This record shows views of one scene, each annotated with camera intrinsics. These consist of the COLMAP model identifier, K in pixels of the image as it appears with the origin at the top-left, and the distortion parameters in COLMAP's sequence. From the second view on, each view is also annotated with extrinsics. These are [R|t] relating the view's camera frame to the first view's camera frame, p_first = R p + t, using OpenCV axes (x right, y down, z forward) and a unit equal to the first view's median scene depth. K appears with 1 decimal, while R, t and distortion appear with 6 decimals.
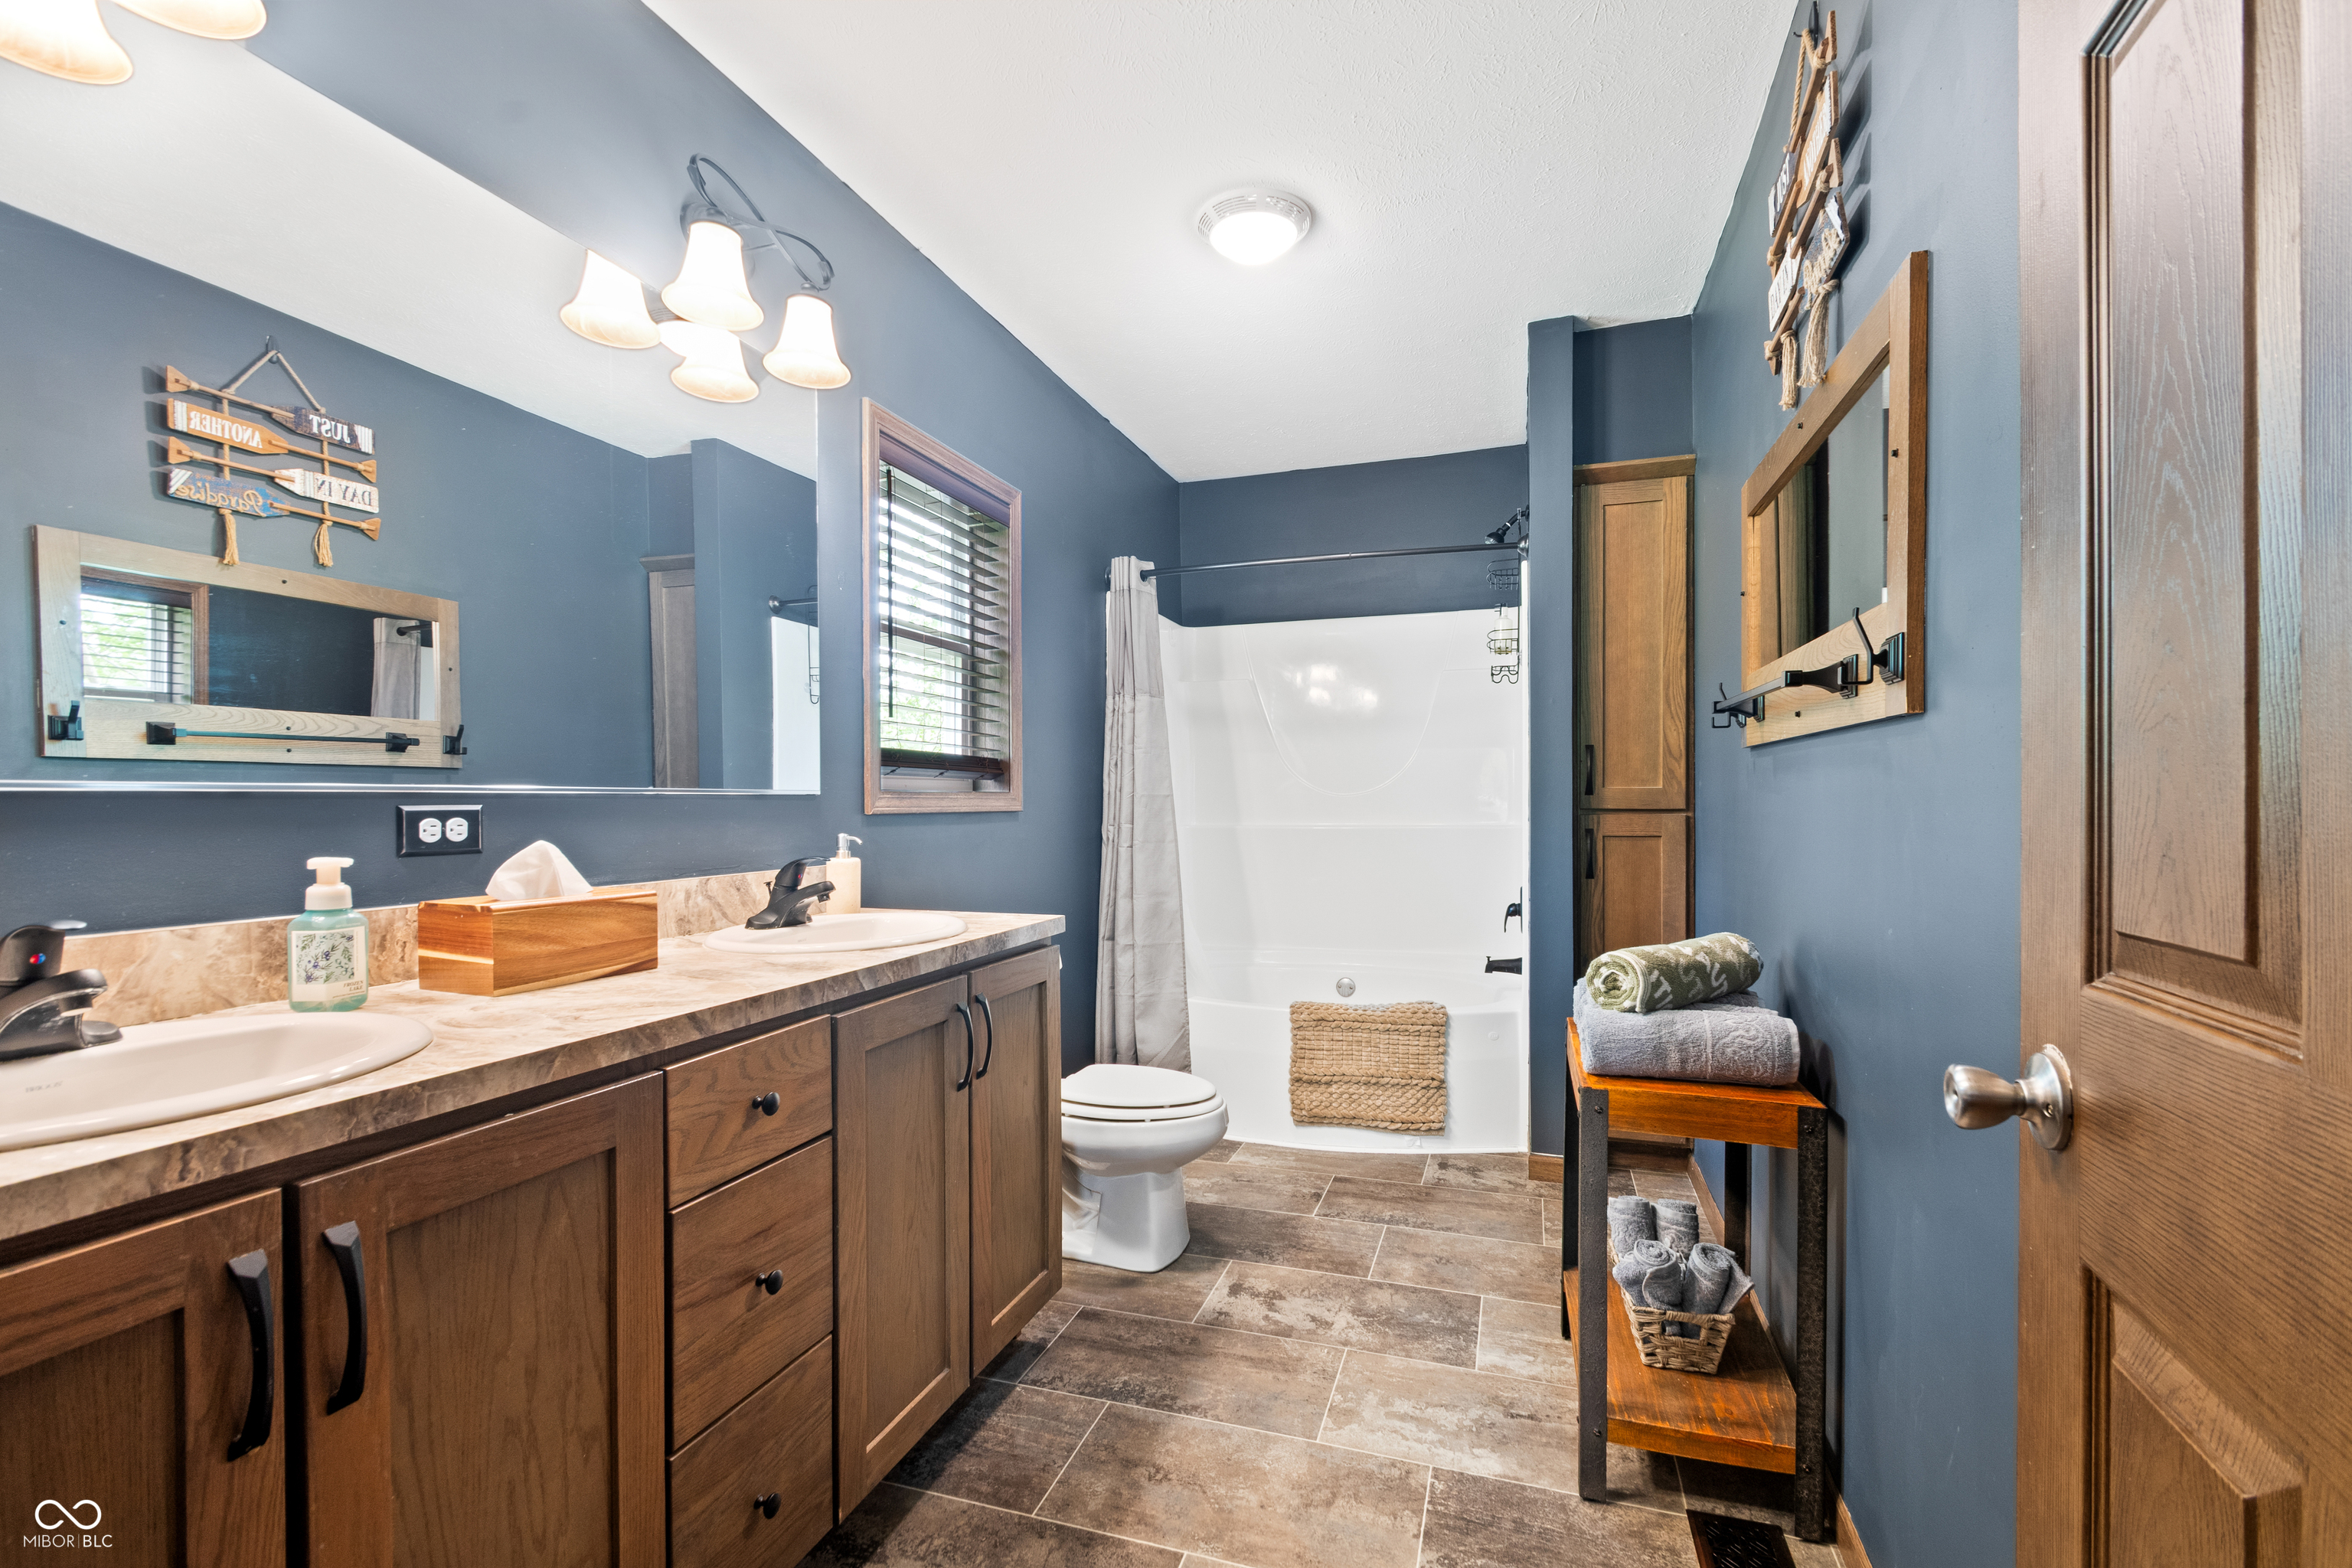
lens RADIAL K [[1040.7, 0, 1176.1], [0, 1040.7, 789.0], [0, 0, 1]] dist [0.009250, -0.006108]
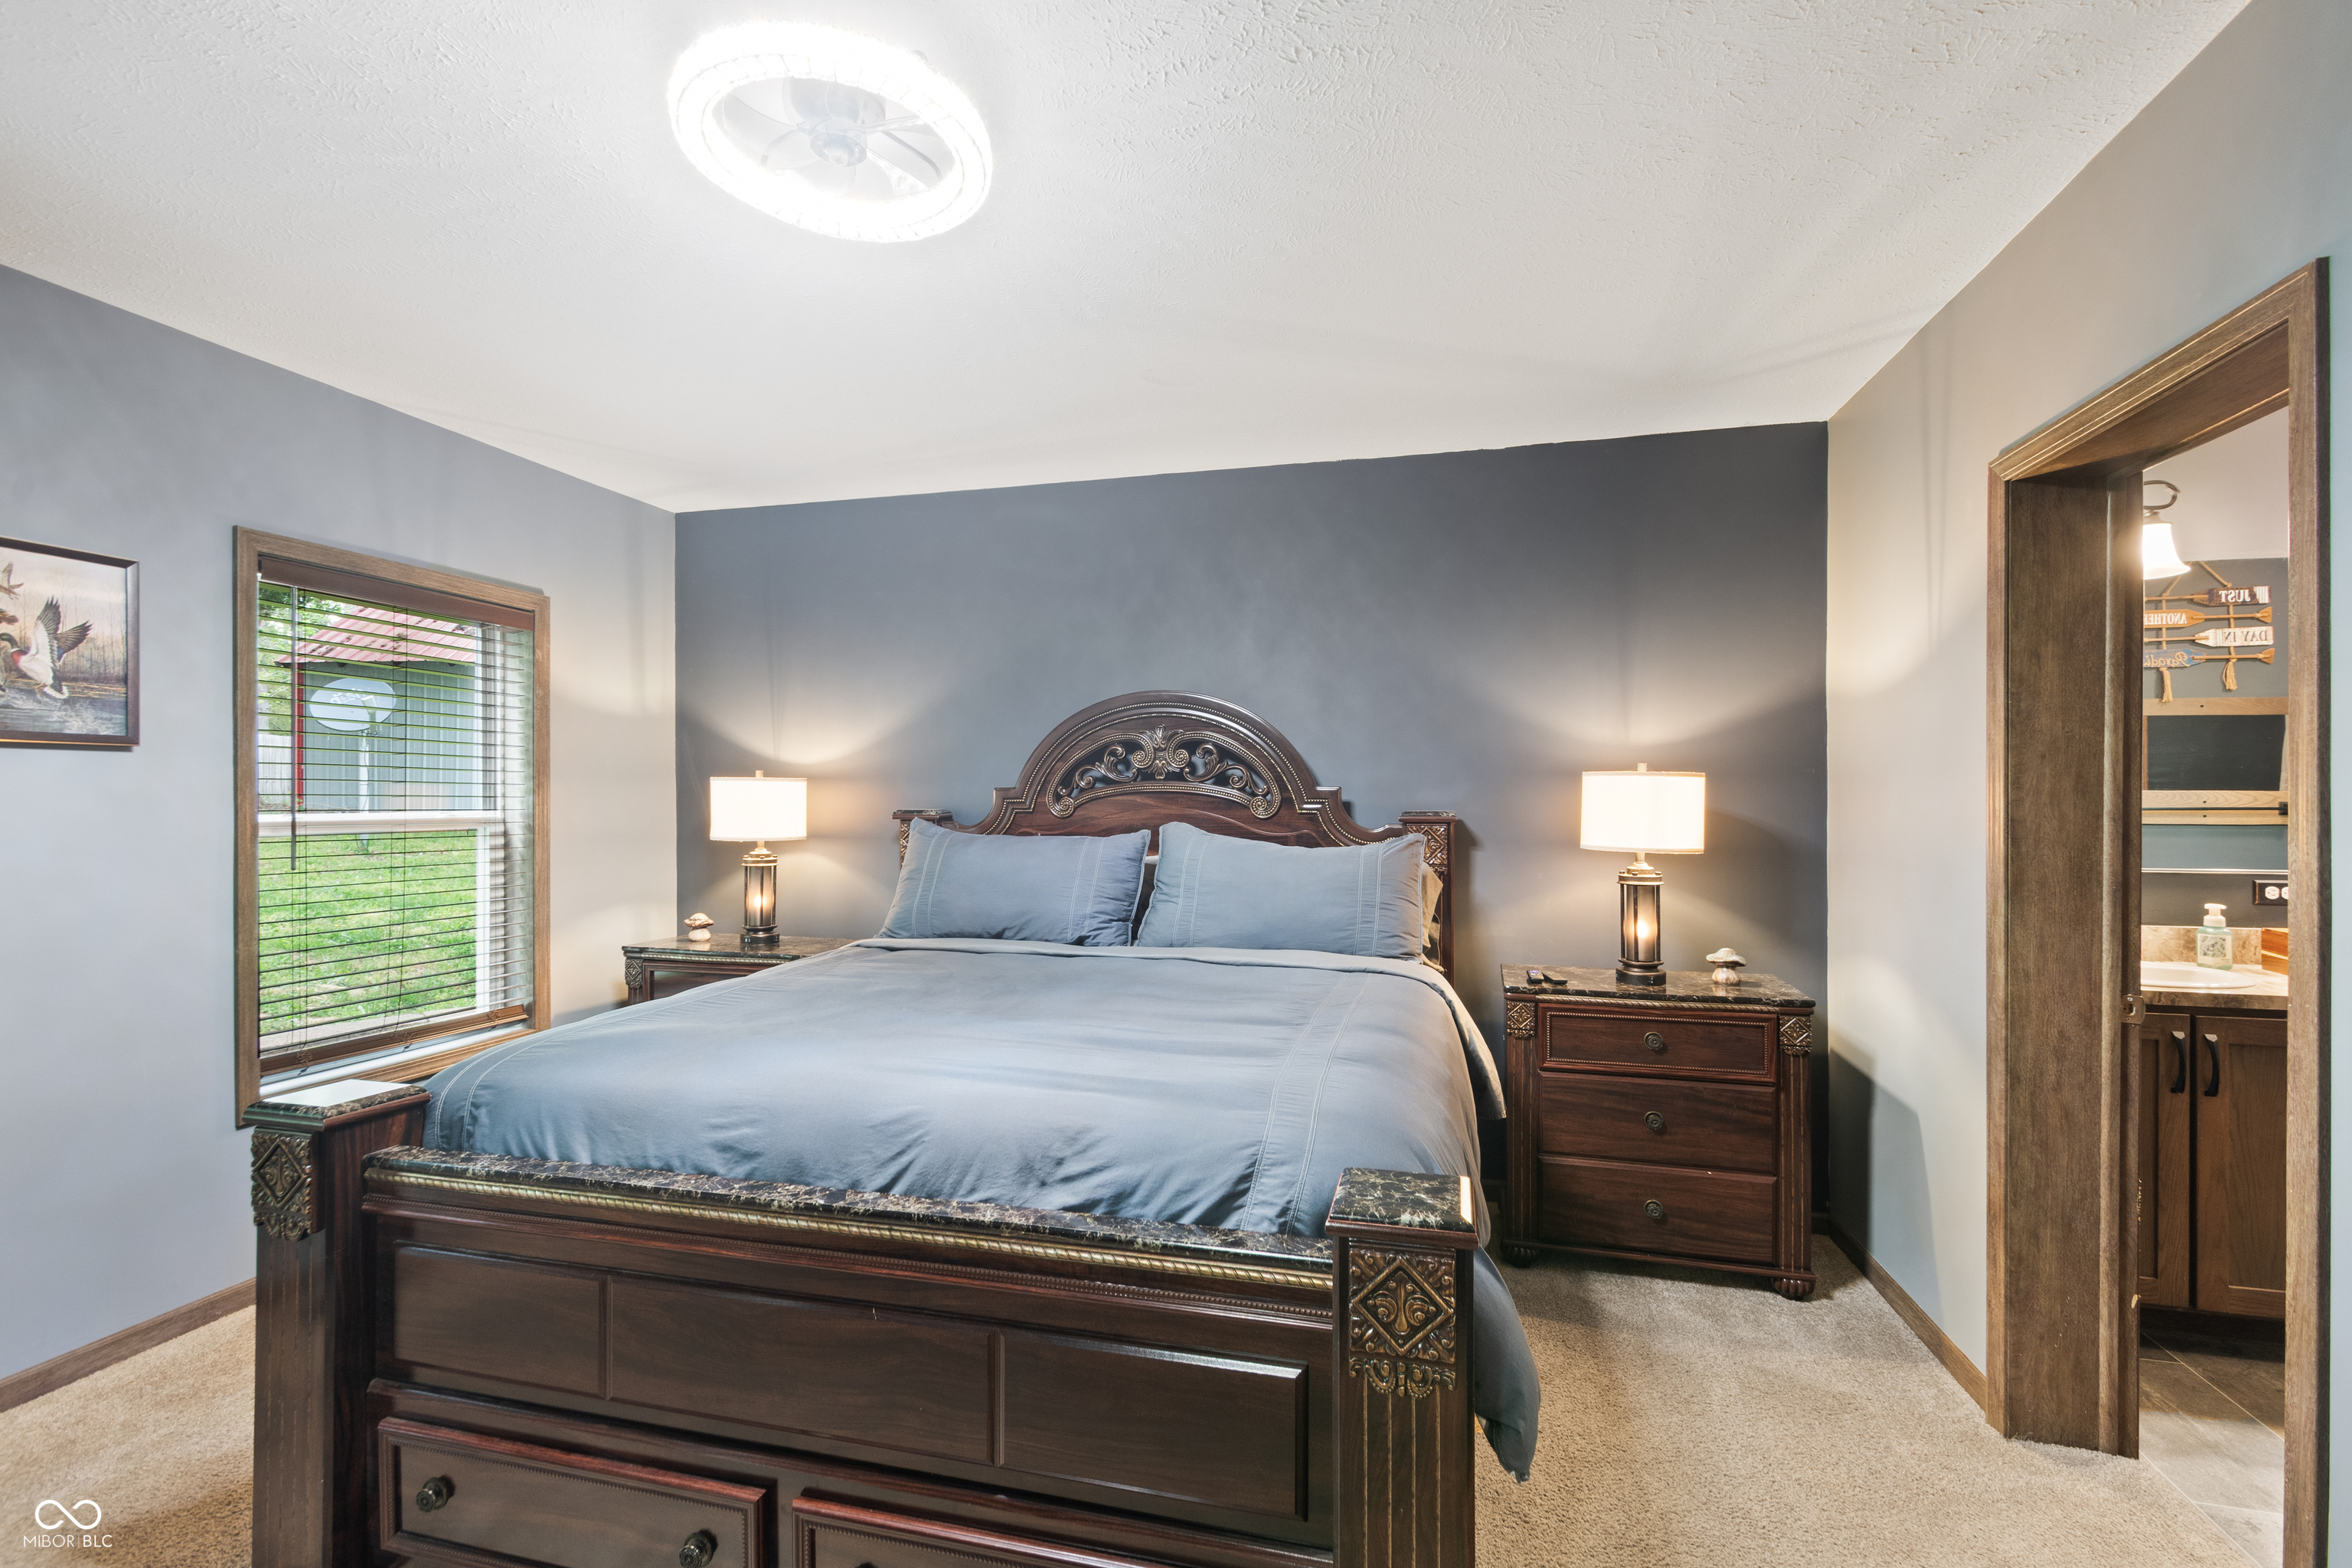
lens RADIAL K [[1040.7, 0, 1177.9], [0, 1040.7, 790.2], [0, 0, 1]] dist [0.009250, -0.006108]
pose [[0.082249, 0.006504, -0.996591, 1.187079], [0.002925, 0.999973, 0.006767, -0.190095], [0.996607, -0.003472, 0.082228, -1.345870]]
